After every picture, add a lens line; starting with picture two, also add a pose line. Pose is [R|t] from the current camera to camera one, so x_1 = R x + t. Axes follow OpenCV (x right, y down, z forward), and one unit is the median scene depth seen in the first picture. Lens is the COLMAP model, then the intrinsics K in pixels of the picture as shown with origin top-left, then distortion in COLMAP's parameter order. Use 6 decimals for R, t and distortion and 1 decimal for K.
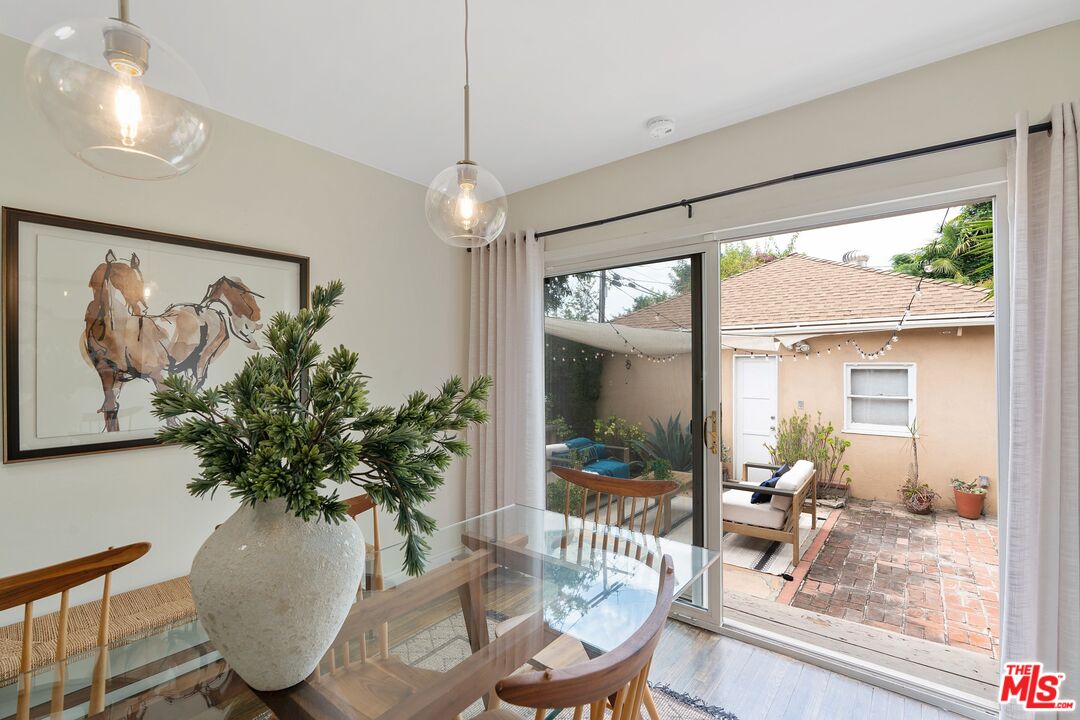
lens RADIAL K [[486.4, 0, 532.1], [0, 486.4, 362.9], [0, 0, 1]] dist [-0.004372, 0.000793]
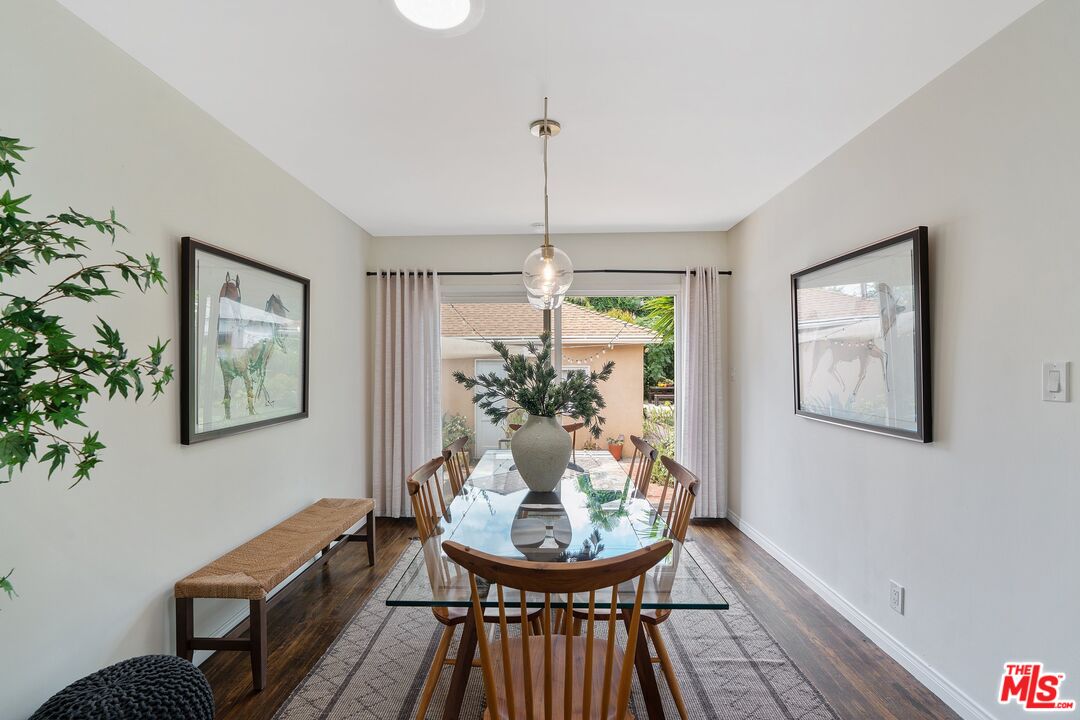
lens RADIAL K [[486.4, 0, 532.1], [0, 486.4, 362.9], [0, 0, 1]] dist [-0.004372, 0.000793]
pose [[0.800111, 0.005978, 0.599822, -0.753568], [-0.004805, 0.999982, -0.003557, -0.001345], [-0.599833, -0.000036, 0.800125, -0.344906]]
